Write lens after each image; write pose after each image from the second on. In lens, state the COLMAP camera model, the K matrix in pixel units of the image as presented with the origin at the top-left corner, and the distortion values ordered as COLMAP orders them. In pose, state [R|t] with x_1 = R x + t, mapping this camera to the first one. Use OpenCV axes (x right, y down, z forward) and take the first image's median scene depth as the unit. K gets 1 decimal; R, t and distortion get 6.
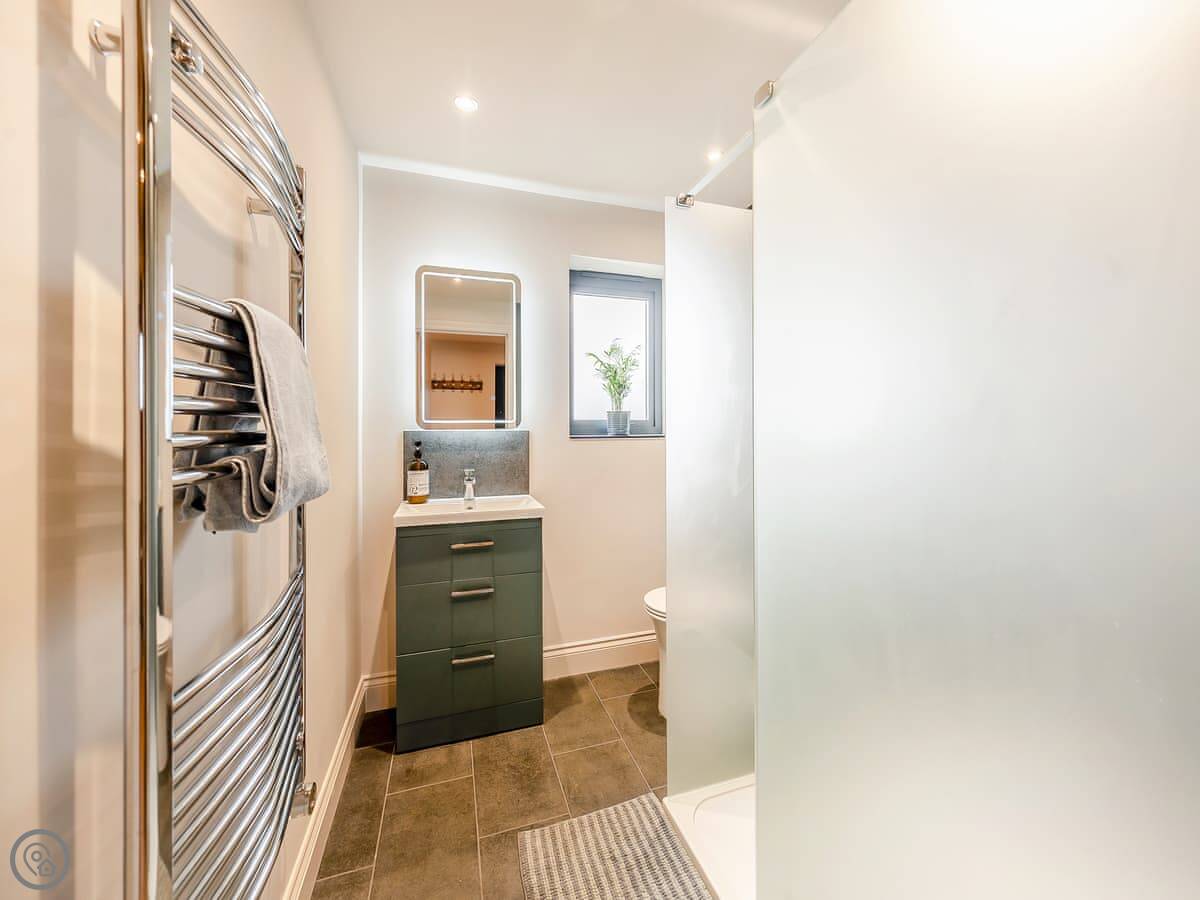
lens RADIAL K [[470.2, 0, 602.6], [0, 470.2, 442.5], [0, 0, 1]] dist [-0.006135, 0.000857]
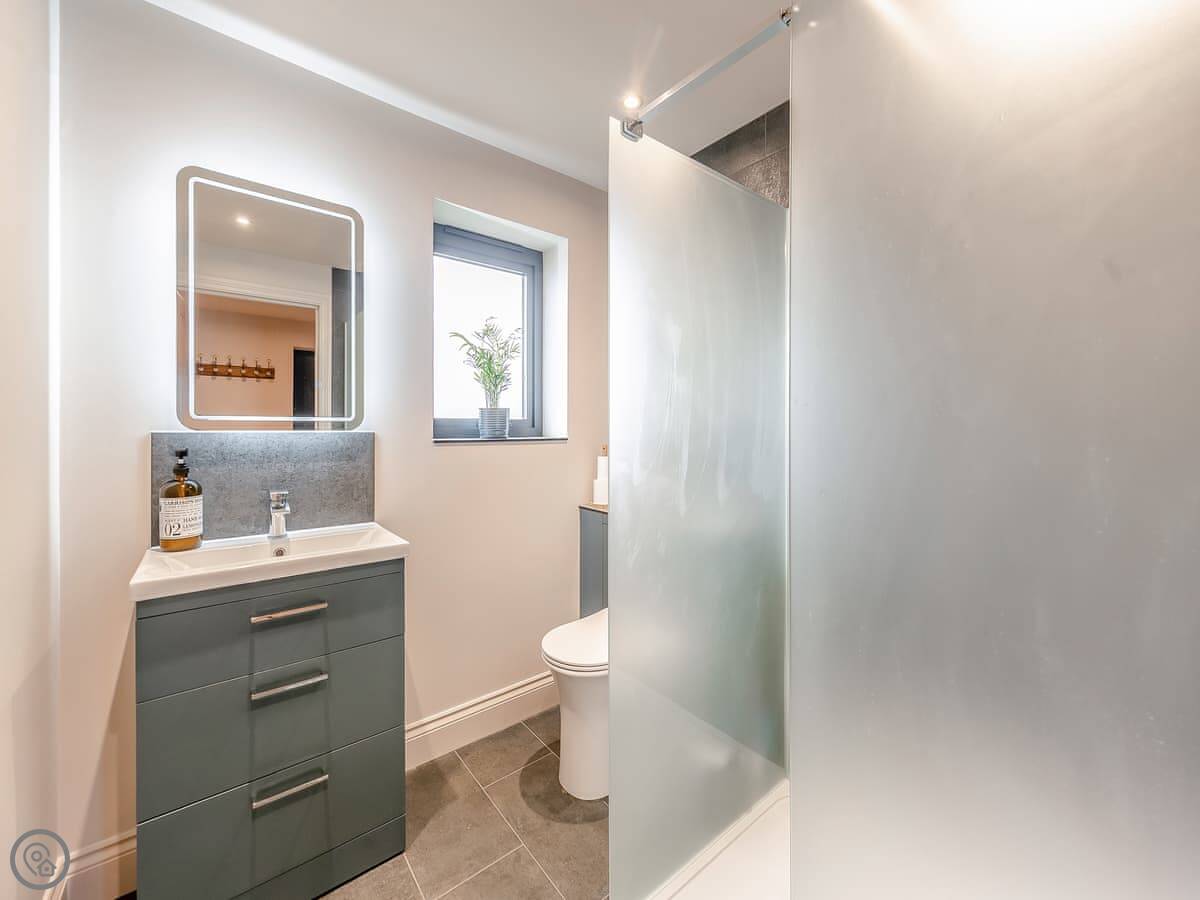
lens RADIAL K [[470.2, 0, 600.4], [0, 470.2, 440.8], [0, 0, 1]] dist [-0.006135, 0.000857]
pose [[0.932236, -0.001851, 0.361846, -0.098154], [0.003619, 0.999985, -0.004208, -0.008973], [-0.361833, 0.005232, 0.932228, 0.219146]]
